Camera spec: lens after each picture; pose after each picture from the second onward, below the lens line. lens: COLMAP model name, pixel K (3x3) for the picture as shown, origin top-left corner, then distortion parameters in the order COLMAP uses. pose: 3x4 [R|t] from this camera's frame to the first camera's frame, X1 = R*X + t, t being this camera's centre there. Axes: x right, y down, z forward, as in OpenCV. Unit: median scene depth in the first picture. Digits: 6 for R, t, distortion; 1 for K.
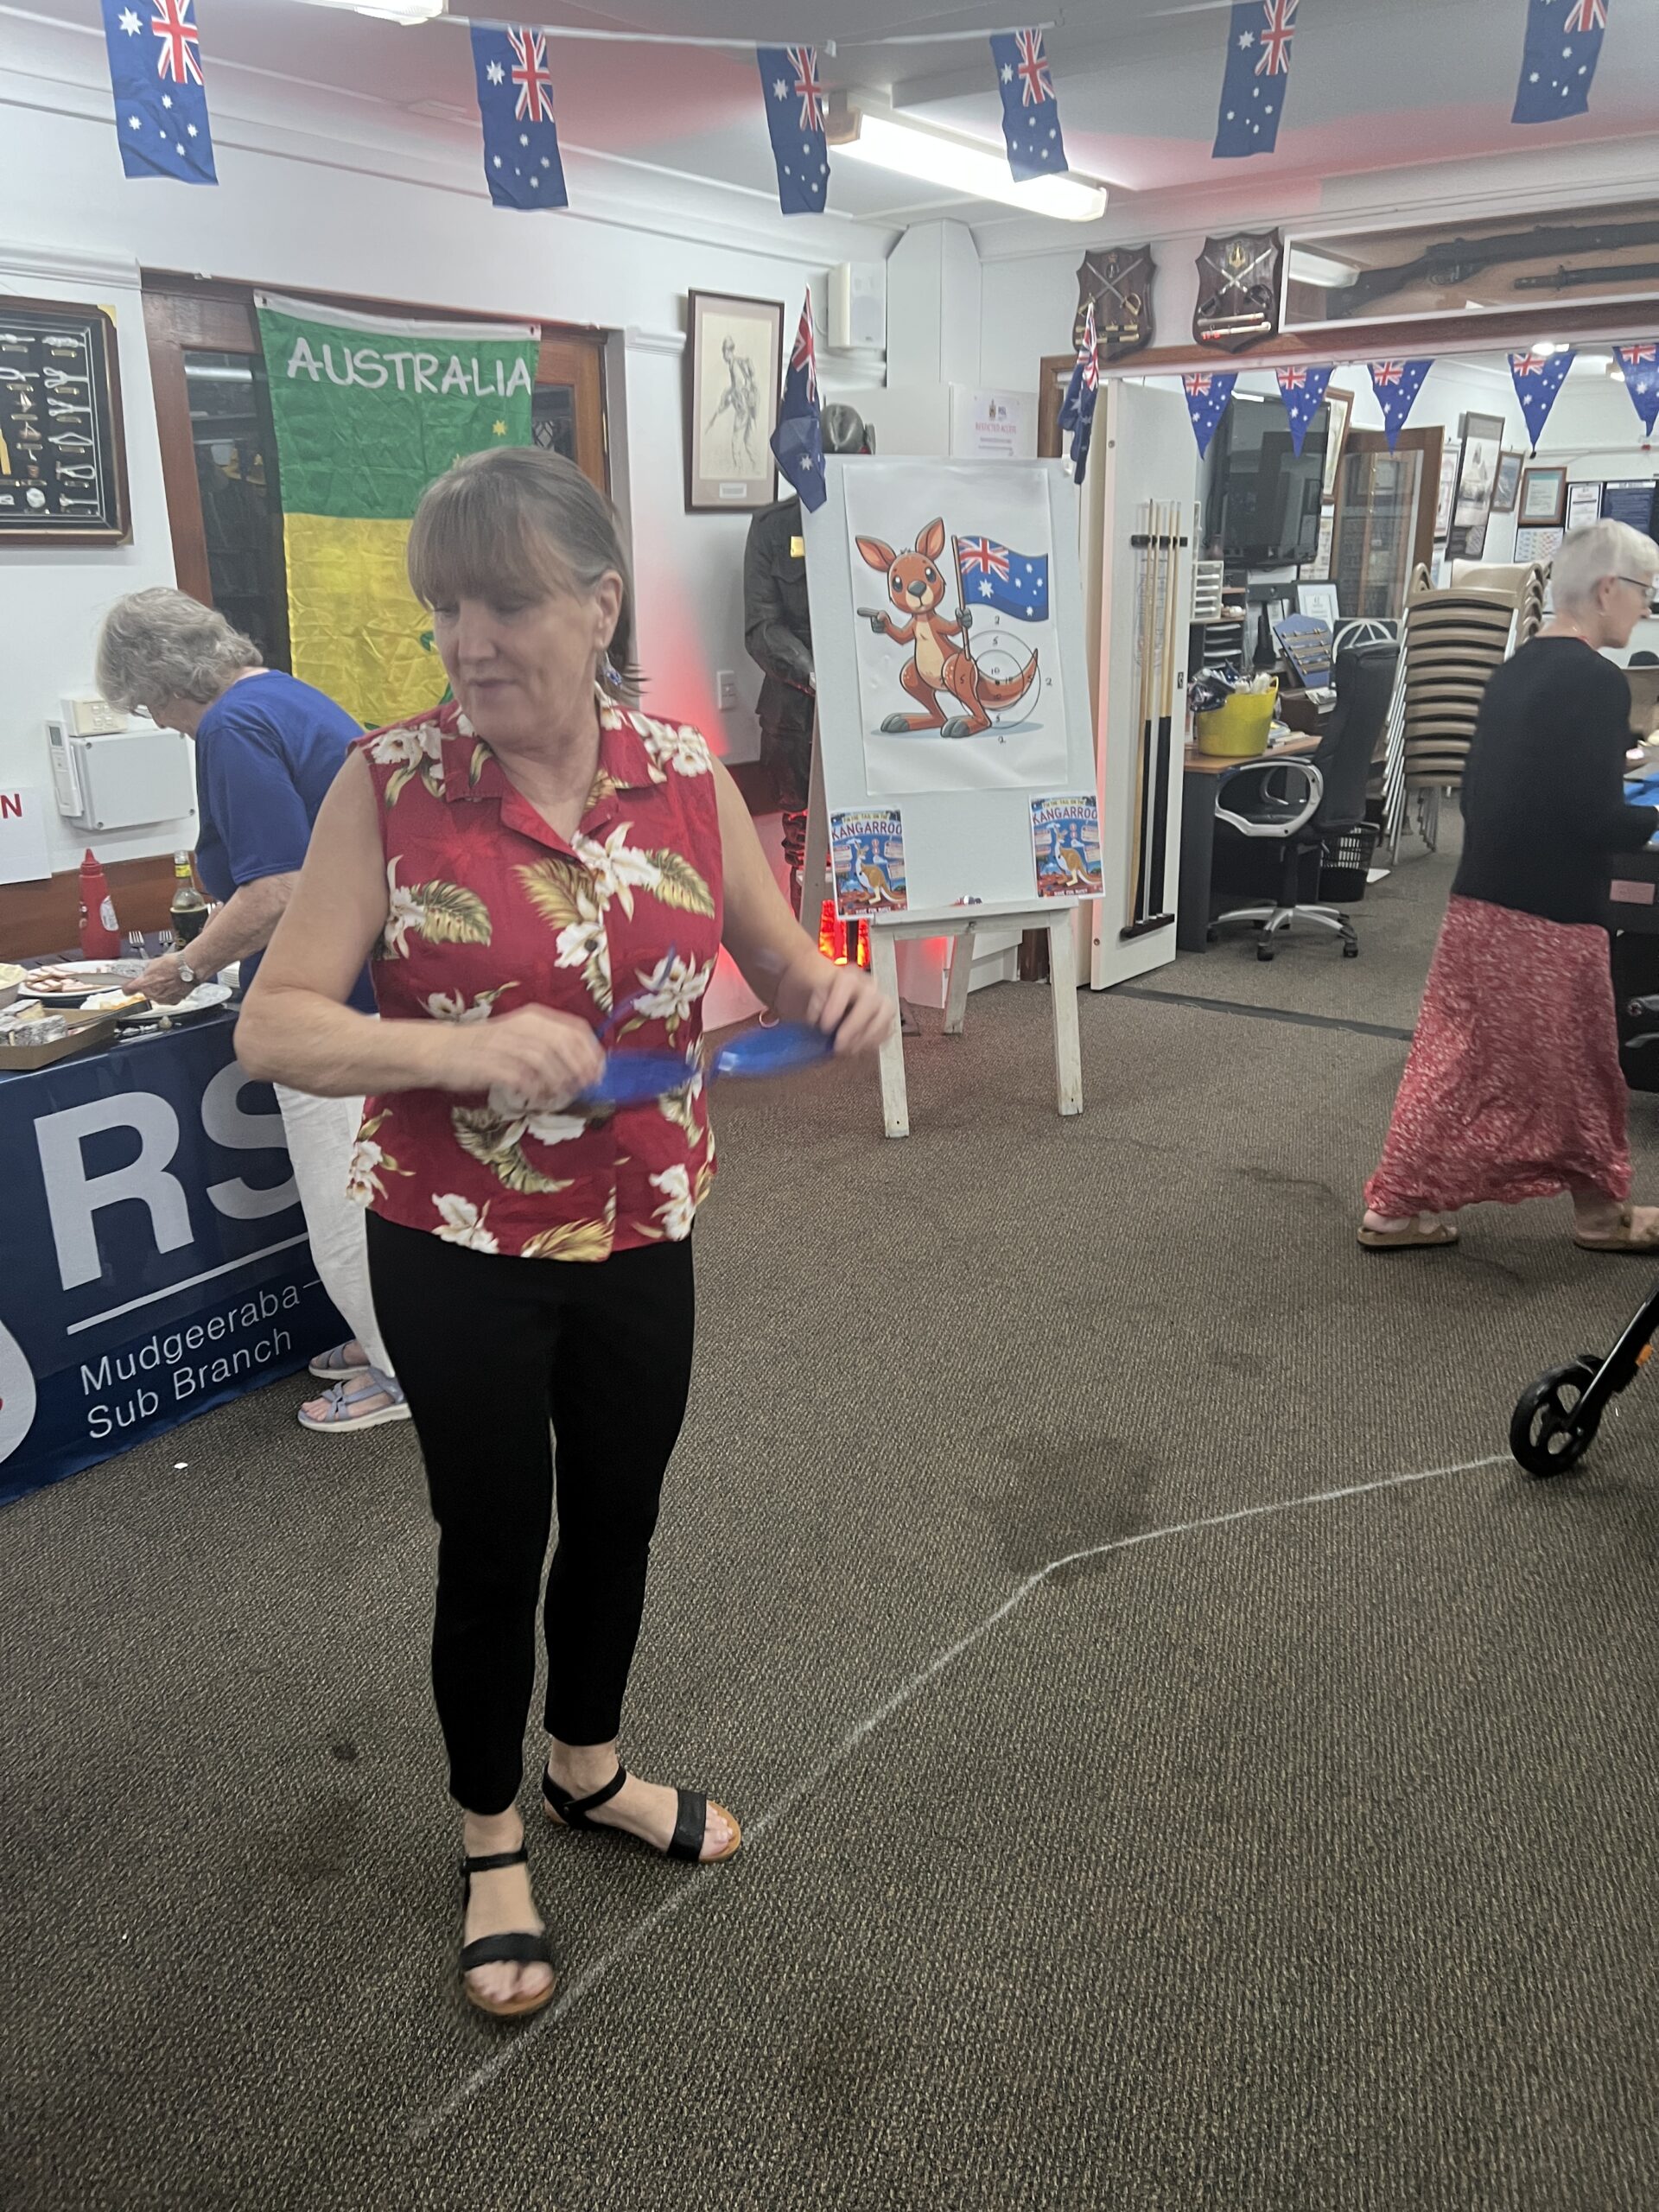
lens RADIAL K [[1658.0, 0, 824.1], [0, 1658.0, 1087.4], [0, 0, 1]] dist [0.038223, -0.043010]
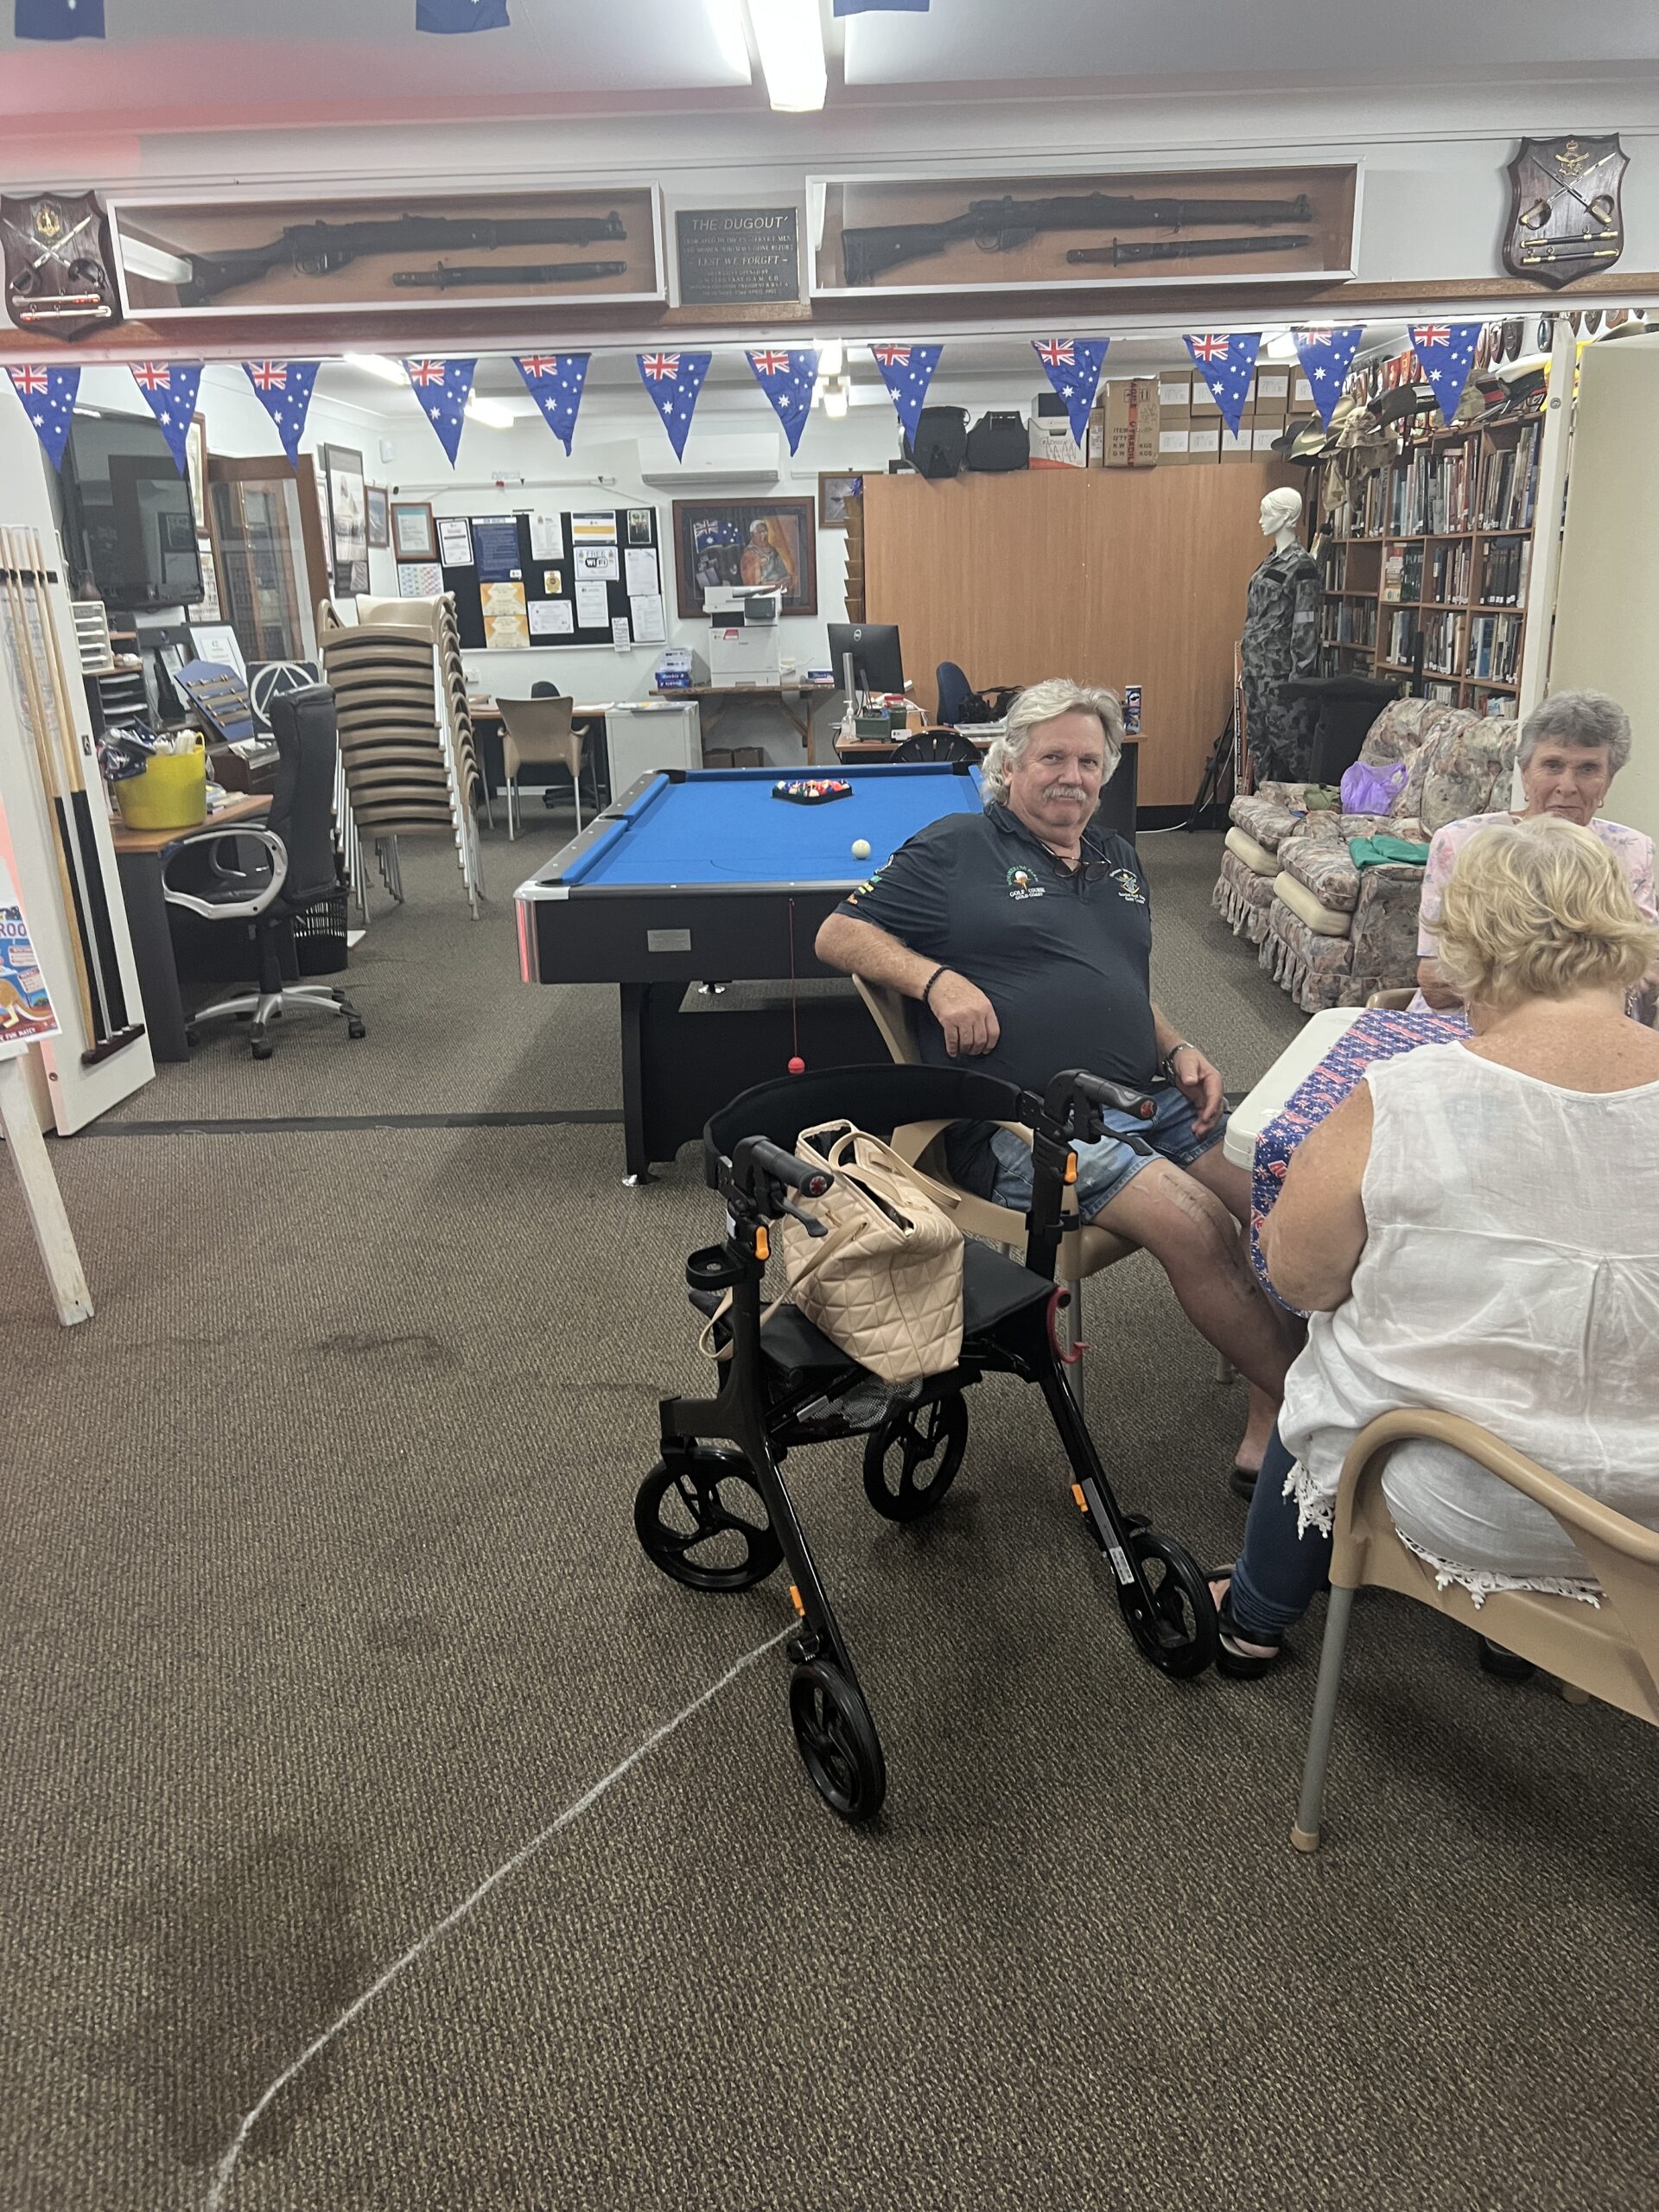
lens RADIAL K [[1673.6, 0, 823.9], [0, 1673.6, 1101.4], [0, 0, 1]] dist [0.039864, -0.039012]
pose [[0.808277, -0.194219, 0.555848, 0.016853], [0.204492, 0.977865, 0.044317, -0.048630], [-0.552151, 0.077845, 0.830102, 0.170436]]
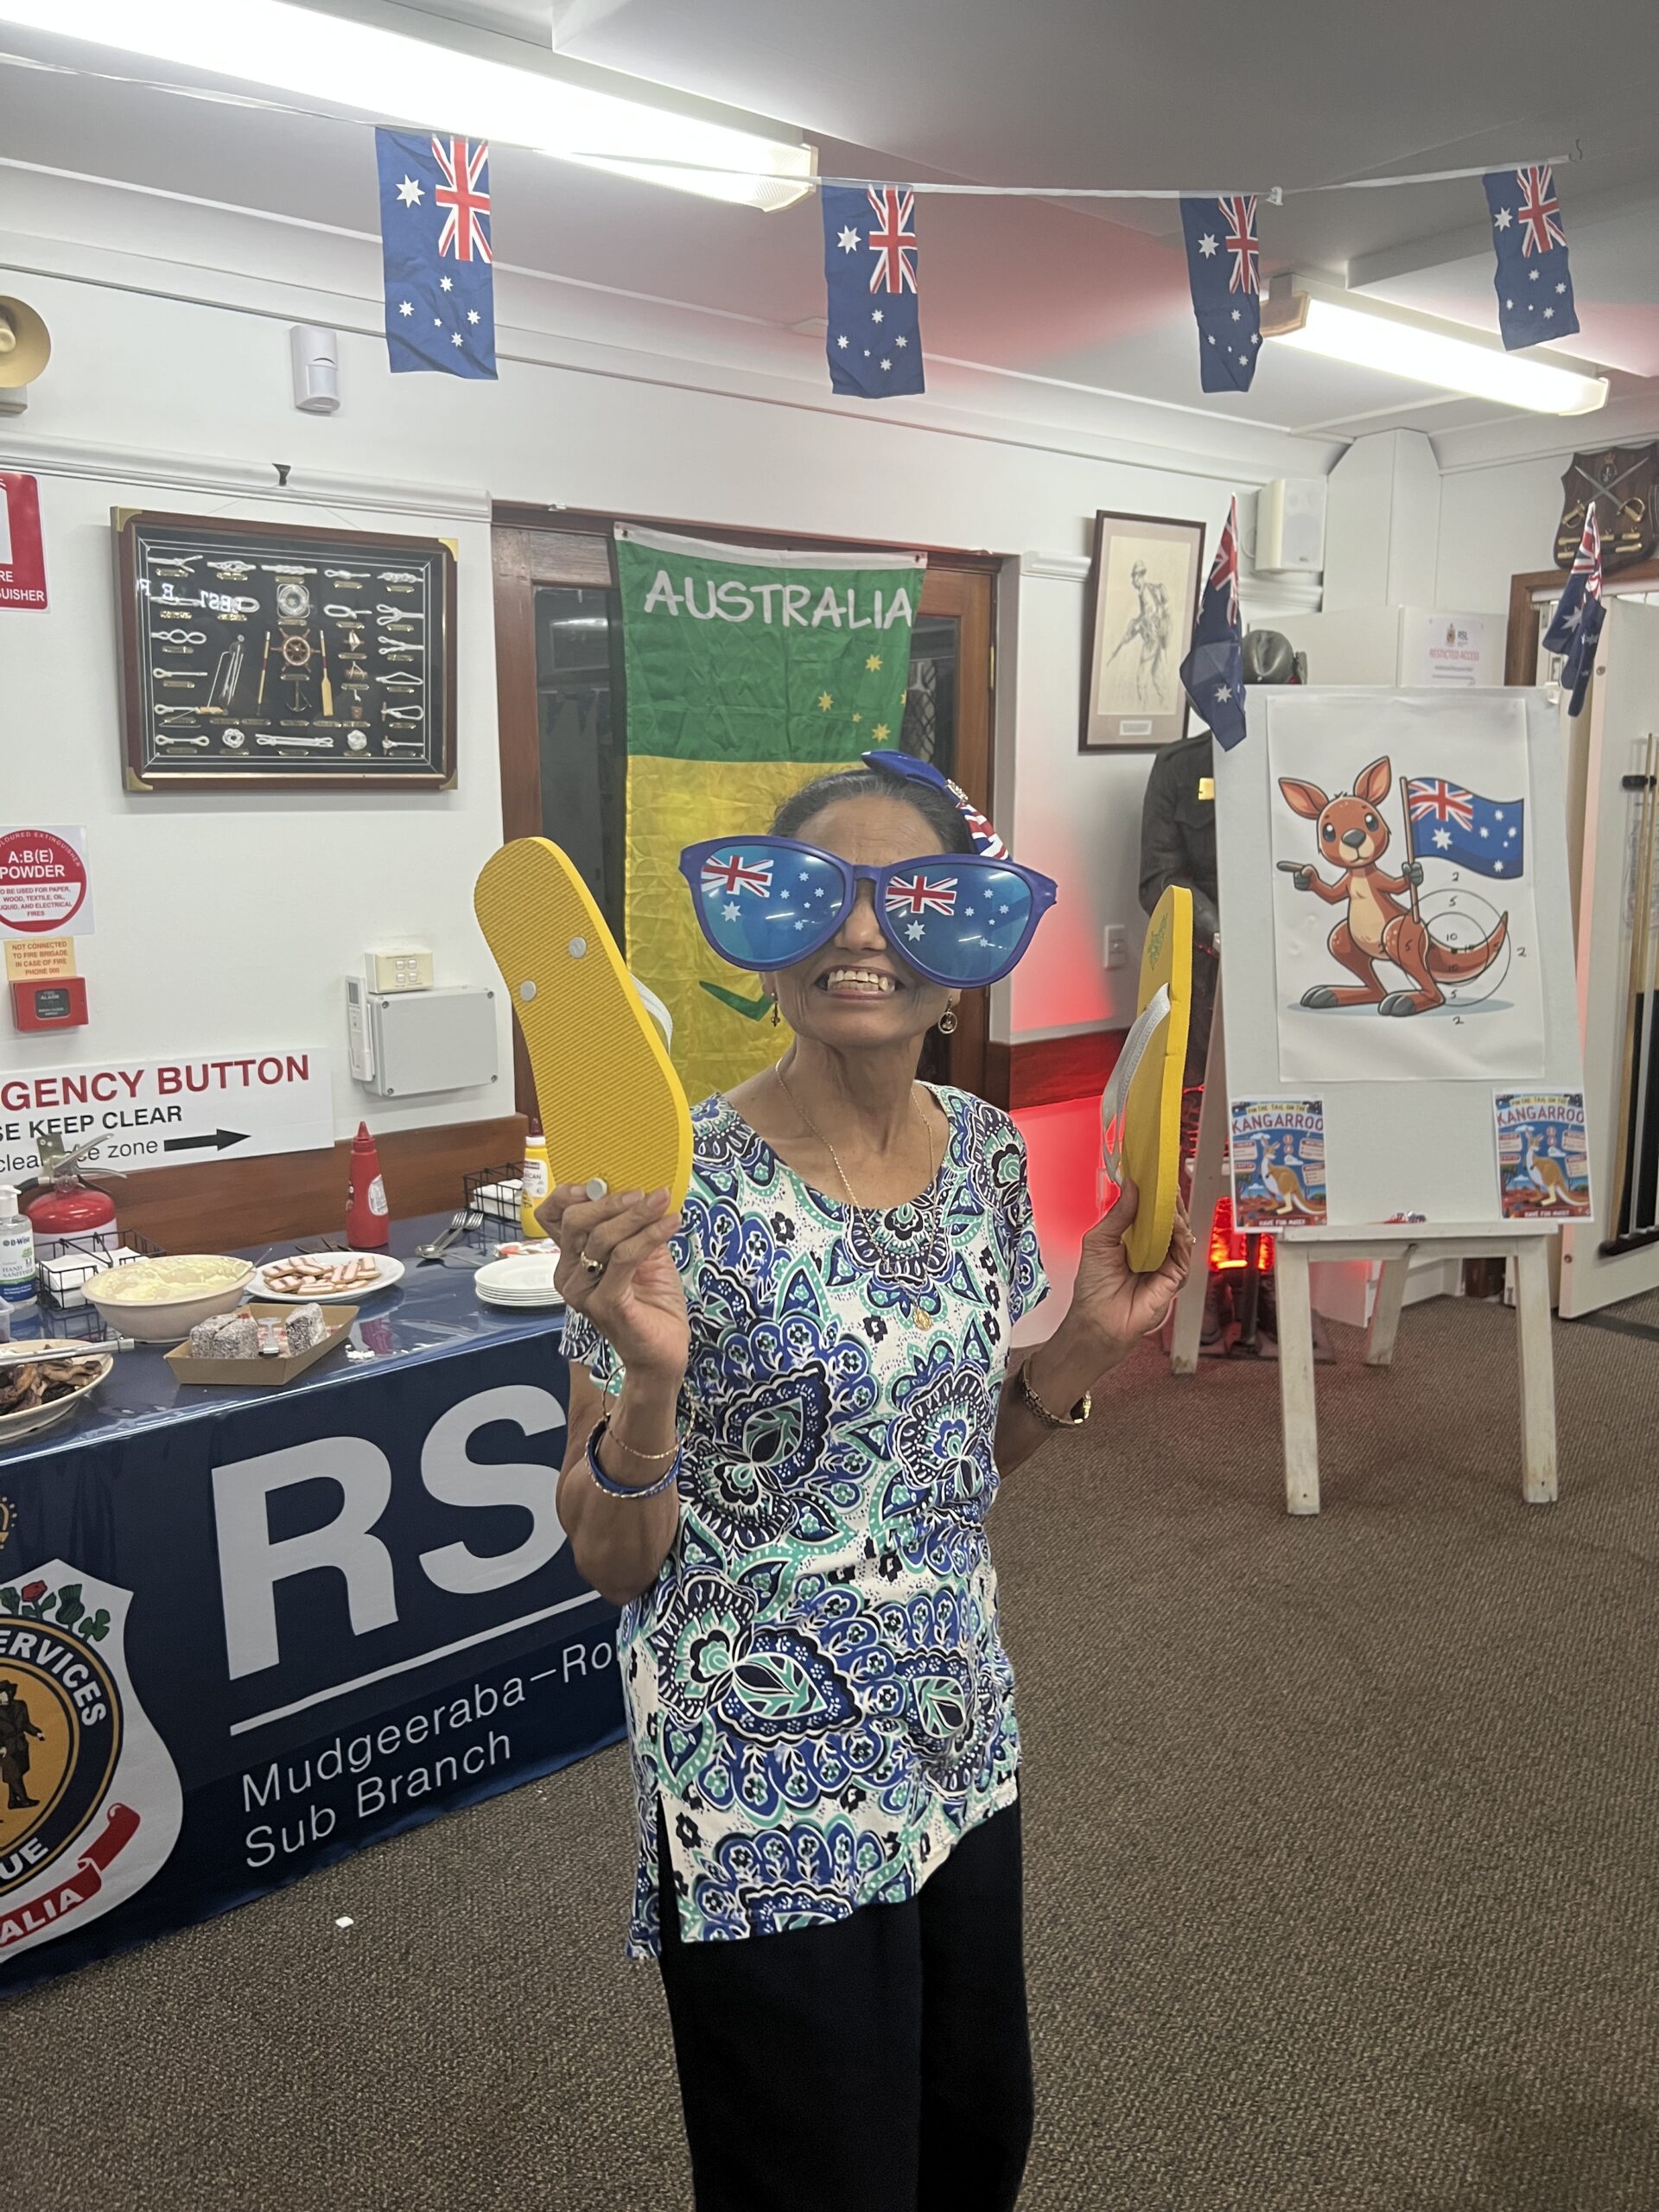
lens RADIAL K [[1675.3, 0, 804.3], [0, 1675.3, 1089.4], [0, 0, 1]] dist [0.034592, -0.049959]
pose [[0.969038, 0.045422, -0.242697, -0.000134], [-0.077458, 0.989238, -0.124135, -0.051626], [0.234446, 0.139090, 0.962127, 0.150060]]
